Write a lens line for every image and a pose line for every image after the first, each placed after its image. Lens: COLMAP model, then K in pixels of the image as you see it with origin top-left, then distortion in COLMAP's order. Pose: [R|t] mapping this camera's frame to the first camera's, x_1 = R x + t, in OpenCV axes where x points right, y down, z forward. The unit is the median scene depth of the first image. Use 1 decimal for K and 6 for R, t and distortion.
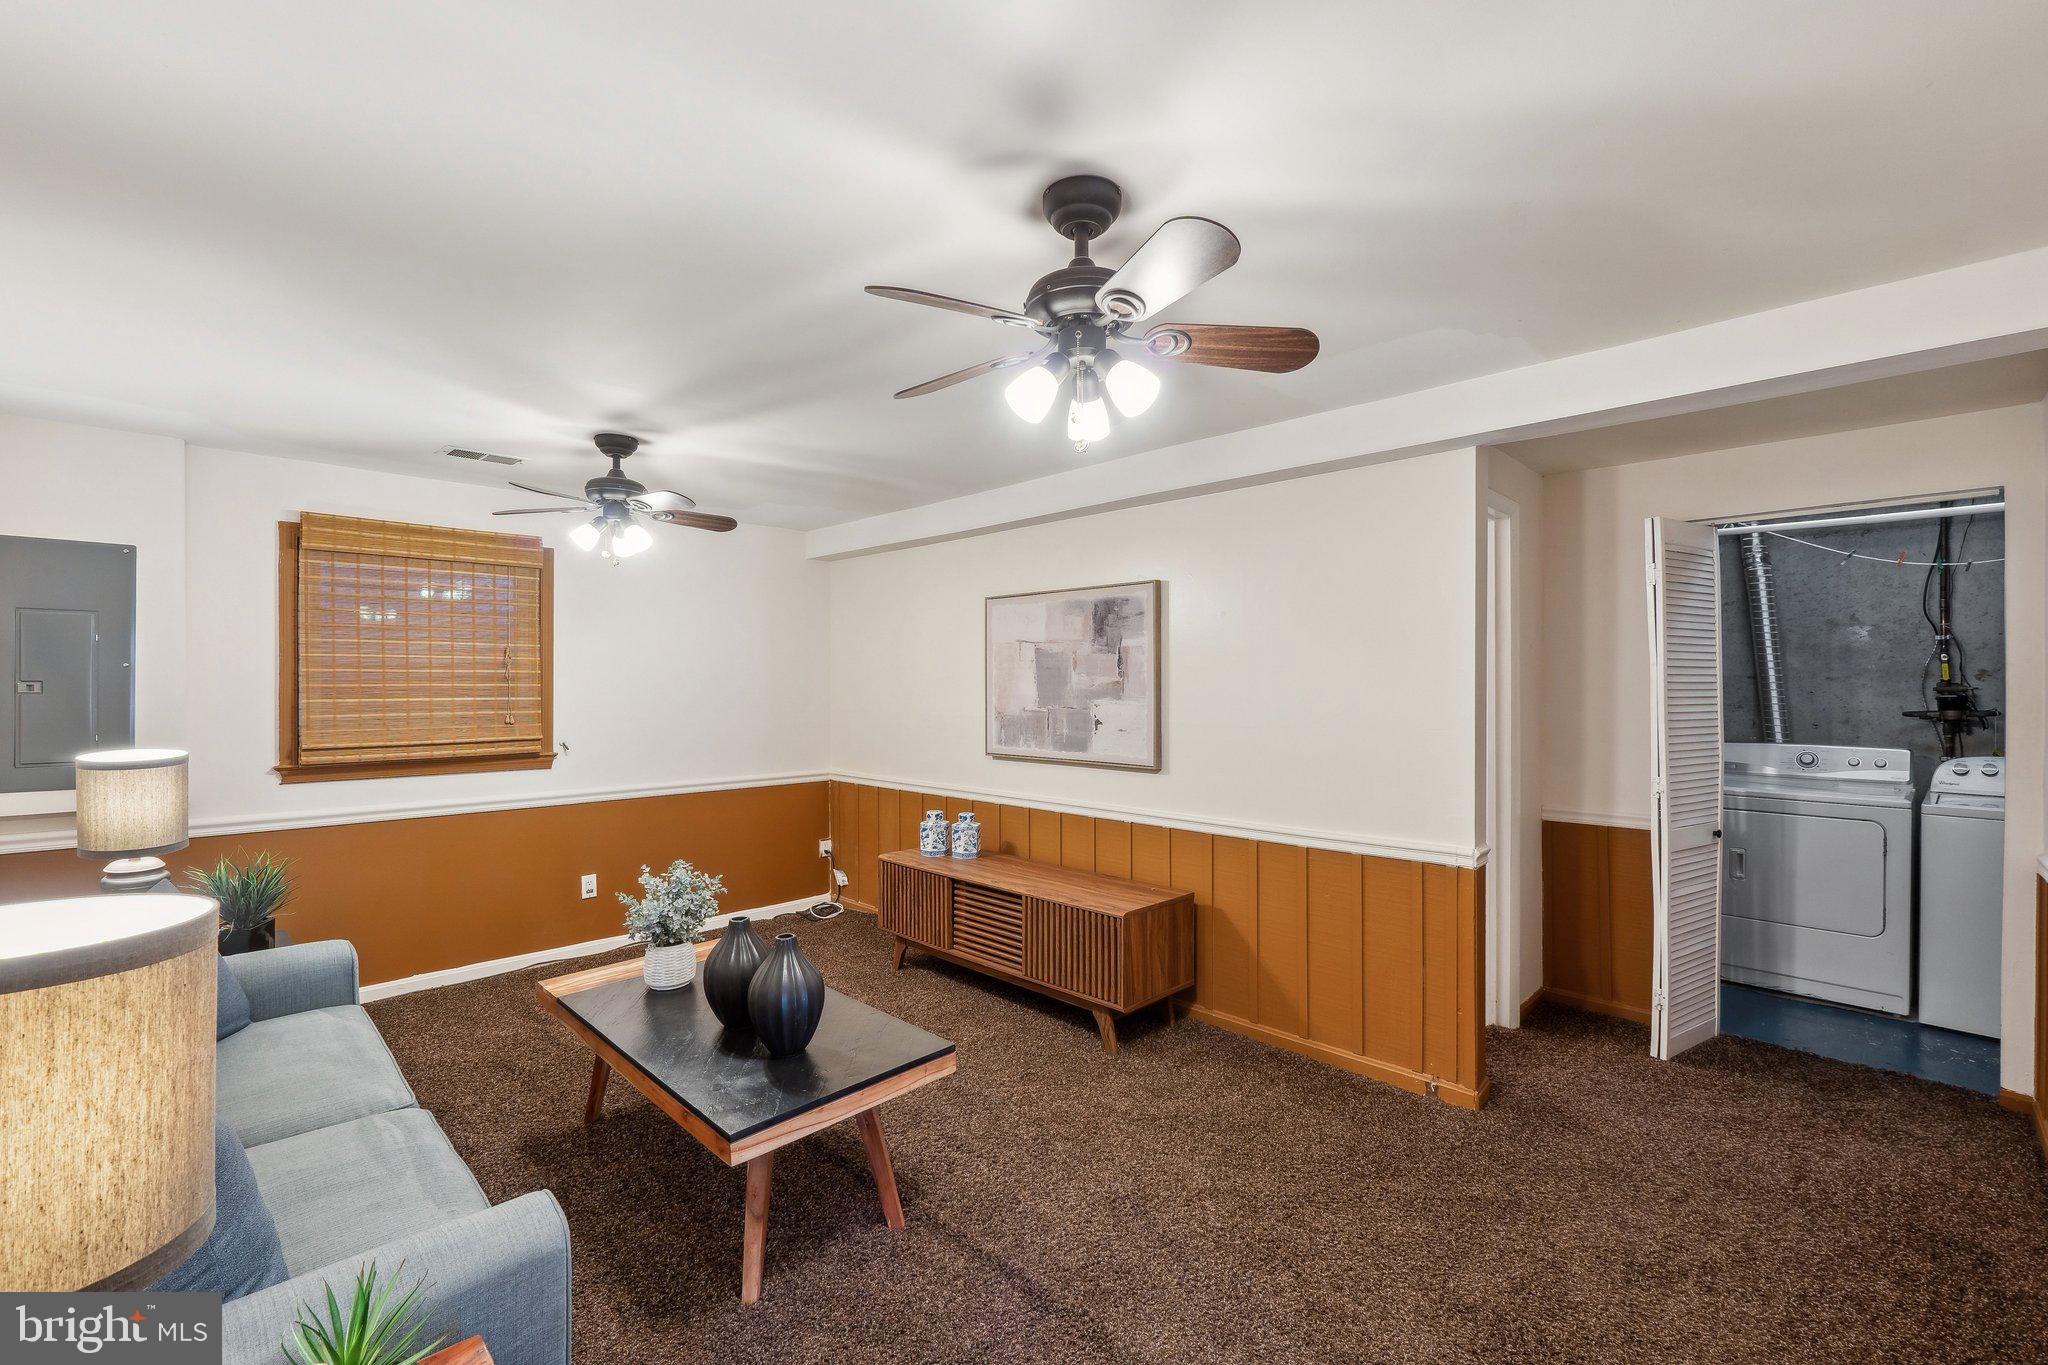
lens RADIAL K [[869.6, 0, 1018.7], [0, 869.6, 686.9], [0, 0, 1]] dist [-0.001693, -0.000201]
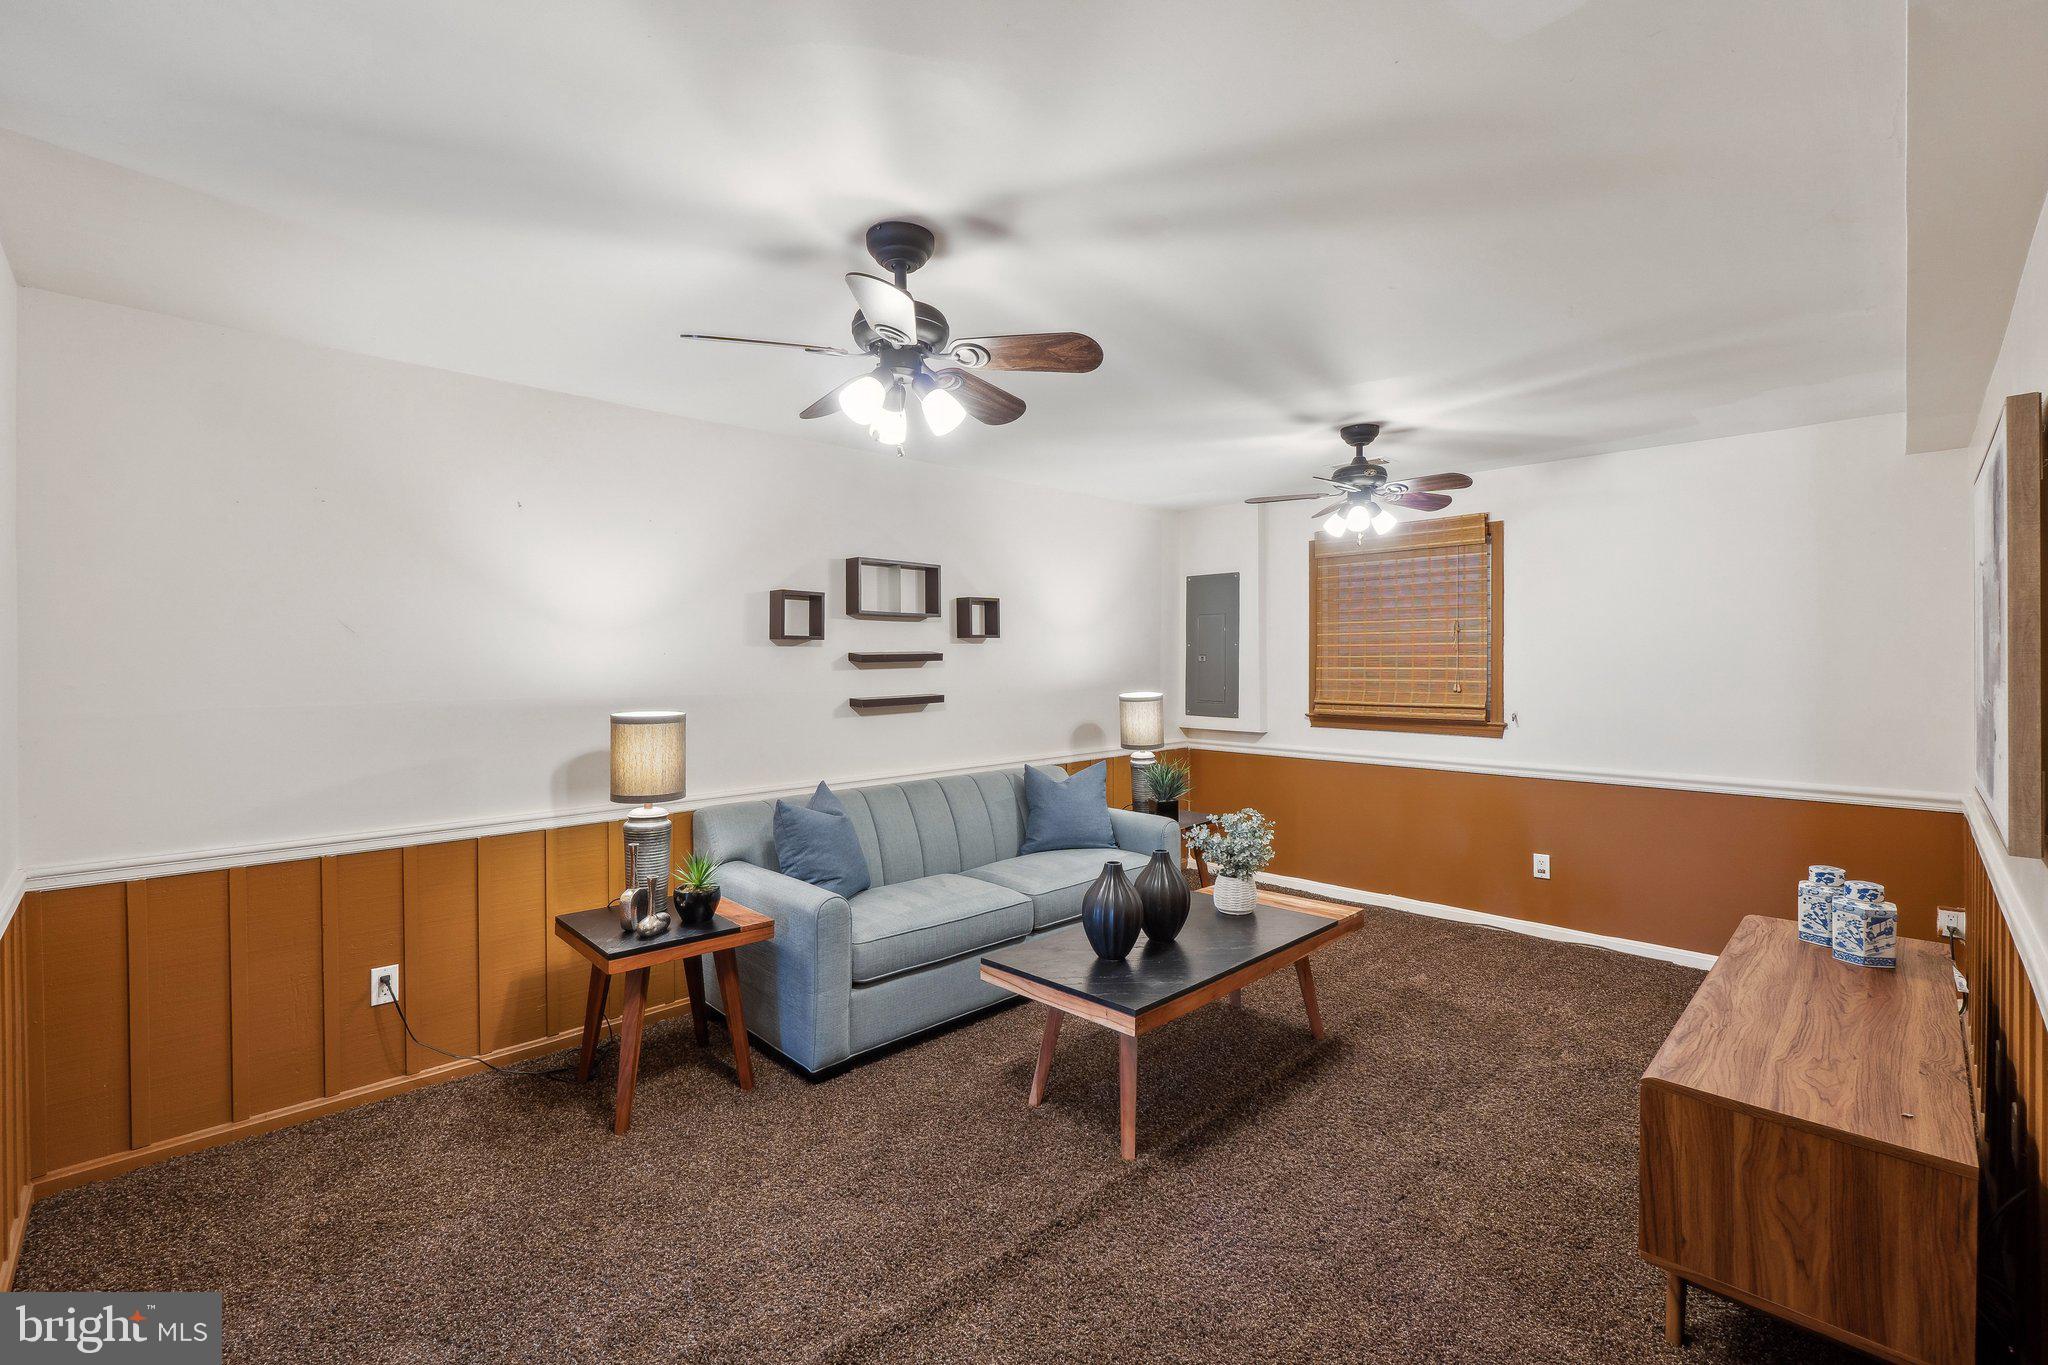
lens RADIAL K [[869.6, 0, 1026.6], [0, 869.6, 665.6], [0, 0, 1]] dist [-0.001693, -0.000201]
pose [[-0.000537, 0.008733, -0.999962, 0.529137], [-0.001859, 0.999960, 0.008734, 0.001508], [0.999998, 0.001863, -0.000521, 0.496089]]
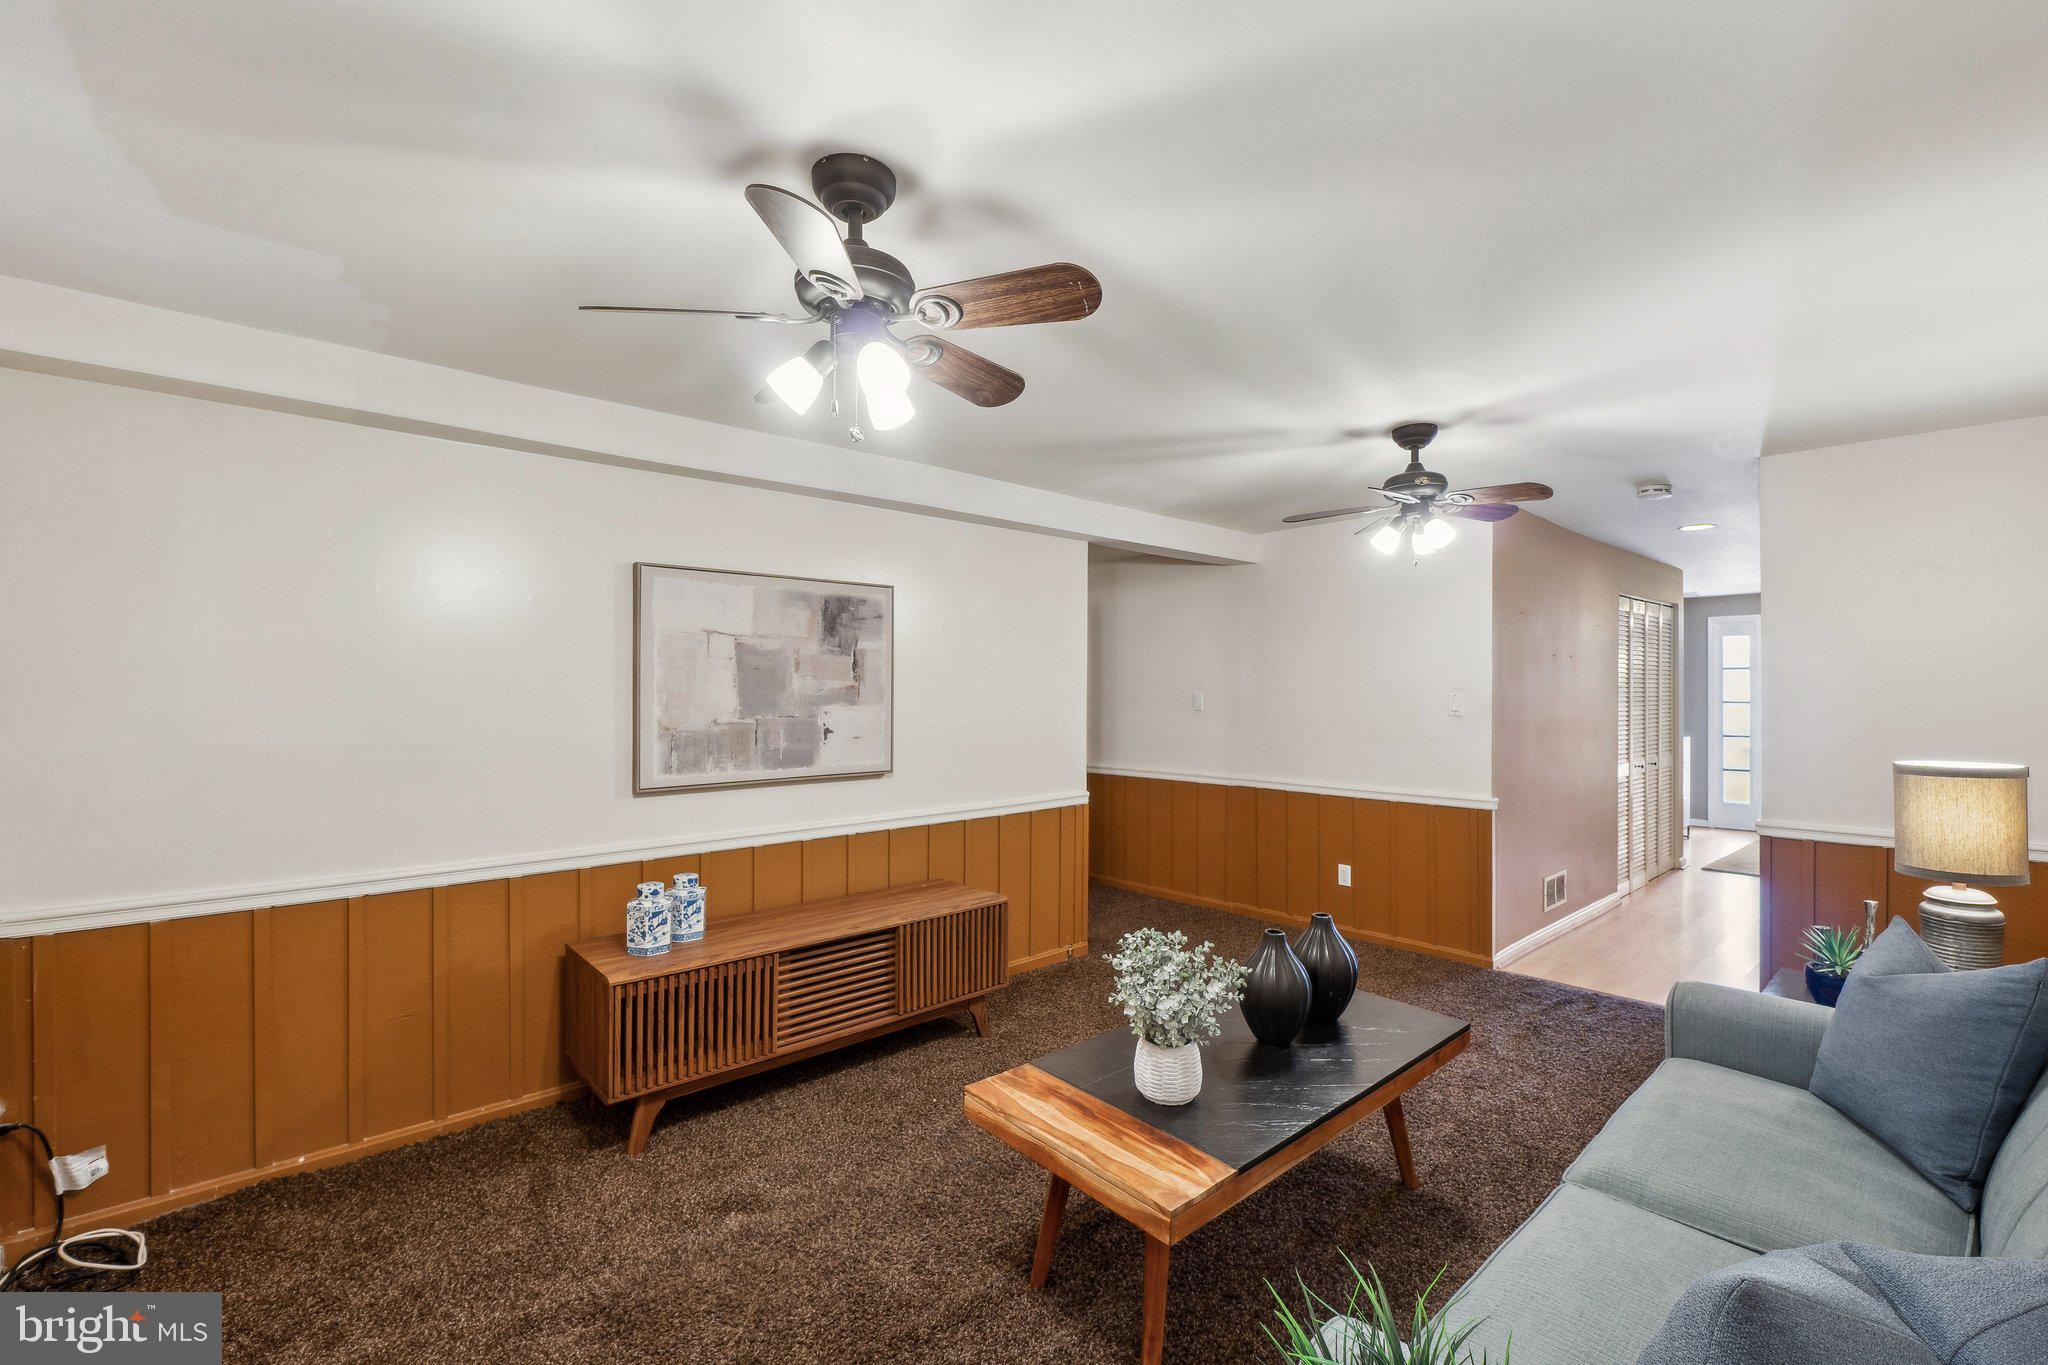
lens RADIAL K [[869.6, 0, 1016.3], [0, 869.6, 685.0], [0, 0, 1]] dist [-0.001693, -0.000201]
pose [[0.063683, 0.003829, 0.997963, -0.790380], [0.001460, 0.999991, -0.003930, -0.003130], [-0.997969, 0.001707, 0.063676, 0.743068]]
